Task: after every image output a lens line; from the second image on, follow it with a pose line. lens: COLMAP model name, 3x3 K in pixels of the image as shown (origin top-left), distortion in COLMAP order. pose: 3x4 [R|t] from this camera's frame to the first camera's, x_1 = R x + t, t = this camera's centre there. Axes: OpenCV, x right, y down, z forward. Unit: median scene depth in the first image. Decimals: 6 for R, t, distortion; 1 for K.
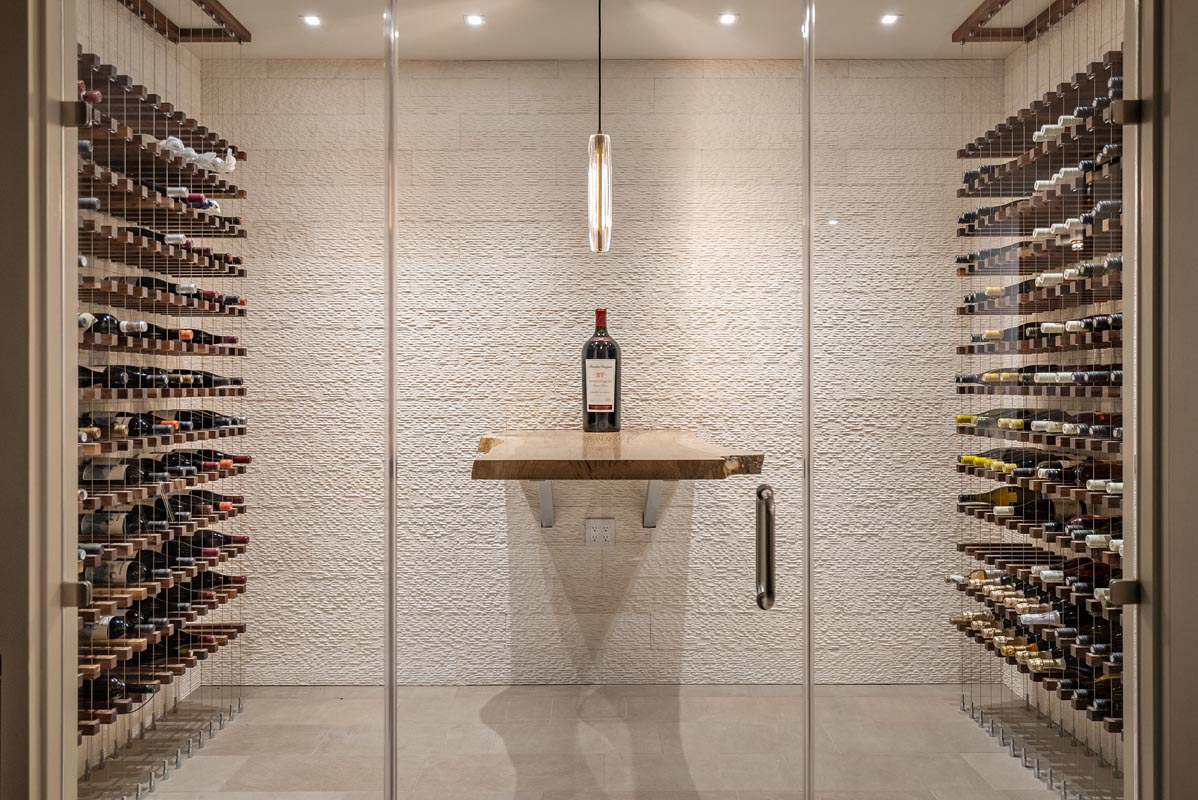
lens RADIAL K [[999.4, 0, 599.0], [0, 999.4, 400.0], [0, 0, 1]] dist [0.340279, 0.000621]
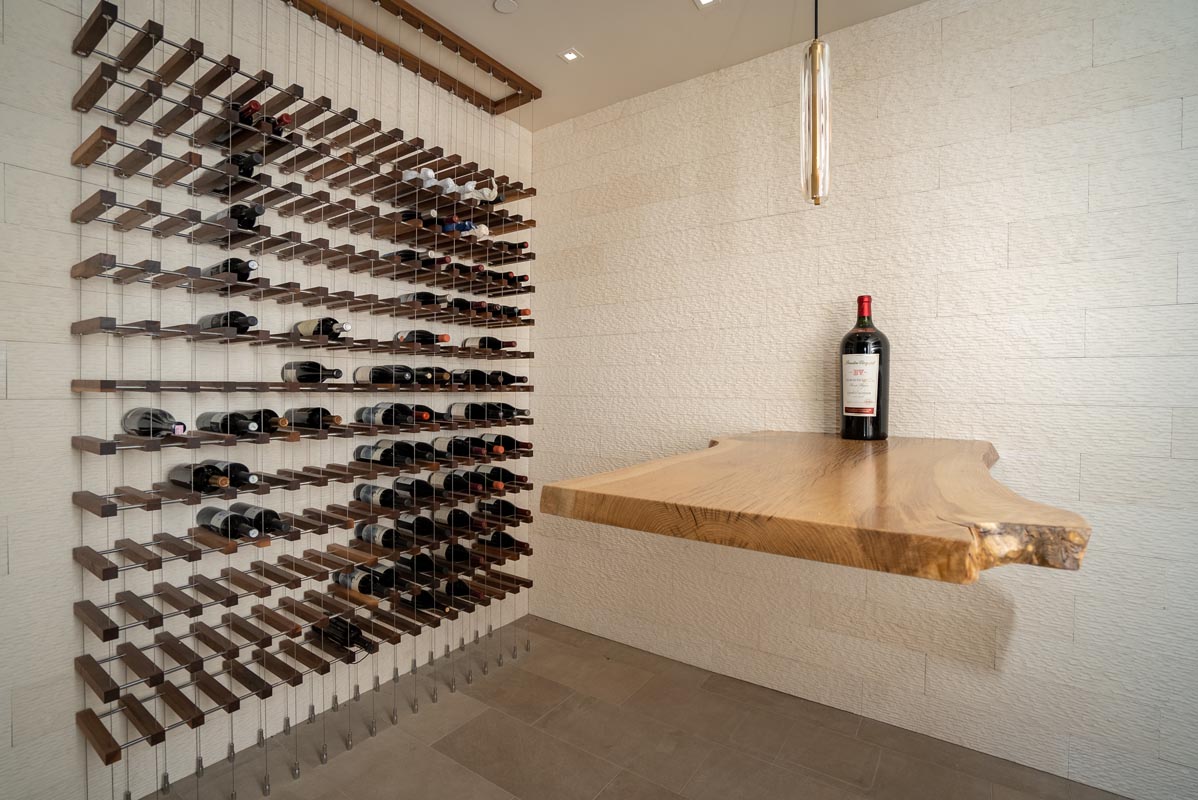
lens RADIAL K [[545.3, 0, 628.0], [0, 545.3, 399.0], [0, 0, 1]] dist [-0.000640, 0.000199]
pose [[0.836212, 0.021513, -0.547984, 0.092527], [-0.018793, 0.999768, 0.010572, -0.003625], [0.548084, 0.001458, 0.836422, 0.507687]]
